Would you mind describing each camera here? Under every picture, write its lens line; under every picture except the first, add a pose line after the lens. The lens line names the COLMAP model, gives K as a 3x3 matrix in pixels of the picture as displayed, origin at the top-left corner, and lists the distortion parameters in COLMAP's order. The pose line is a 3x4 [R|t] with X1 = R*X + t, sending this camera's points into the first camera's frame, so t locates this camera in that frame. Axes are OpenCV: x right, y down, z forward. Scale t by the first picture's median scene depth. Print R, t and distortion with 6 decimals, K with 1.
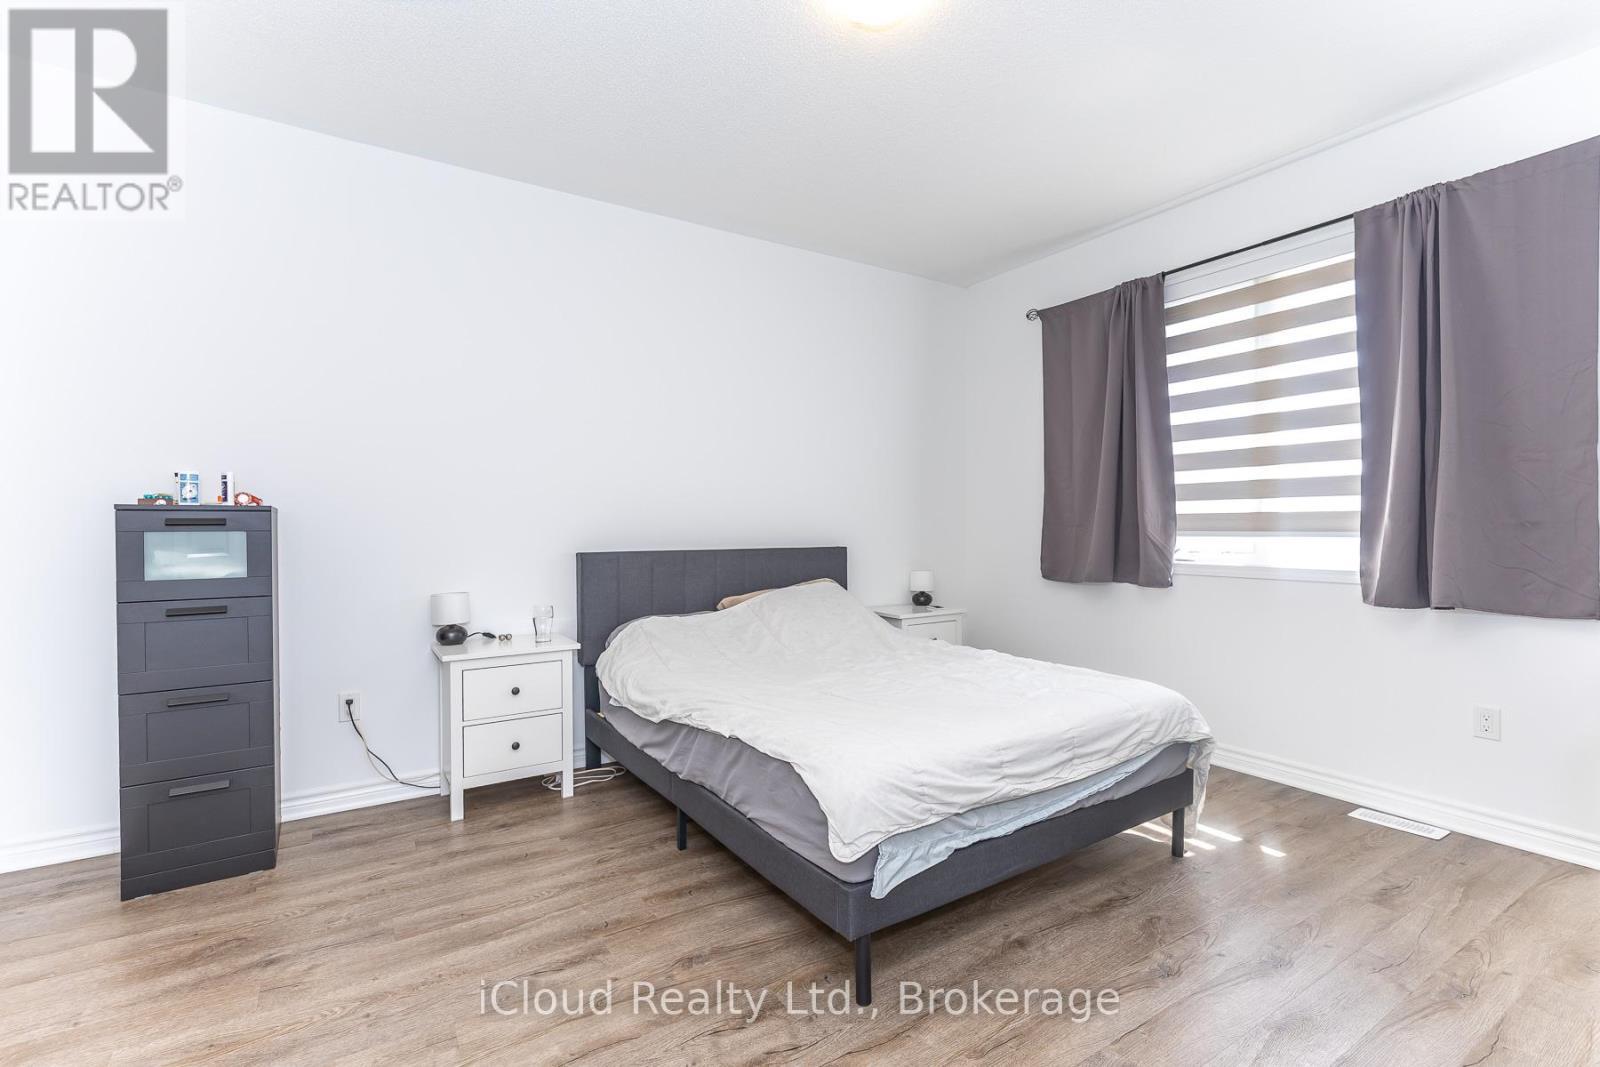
lens RADIAL K [[718.6, 0, 803.8], [0, 718.6, 531.3], [0, 0, 1]] dist [0.002415, -0.001243]
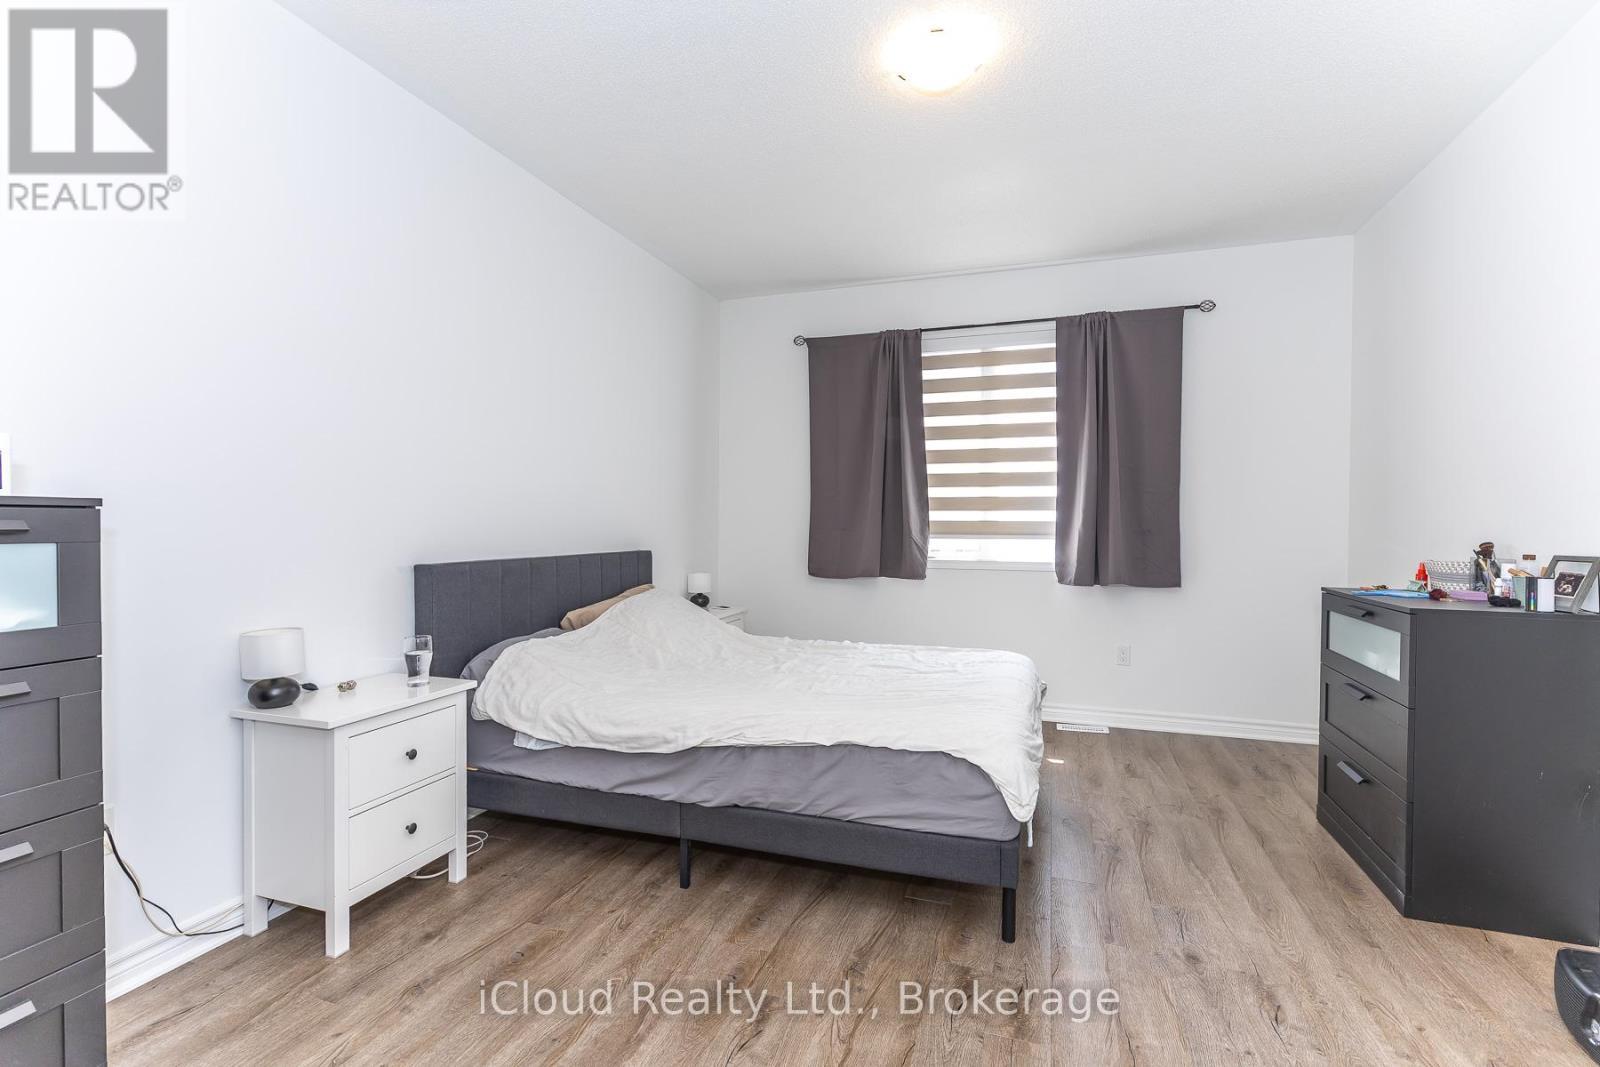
lens RADIAL K [[718.6, 0, 806.2], [0, 718.6, 532.7], [0, 0, 1]] dist [0.002415, -0.001243]
pose [[0.785538, -0.000753, 0.618813, -0.527484], [-0.001710, 0.999993, 0.003388, -0.008777], [-0.618811, -0.003719, 0.785531, 0.164815]]
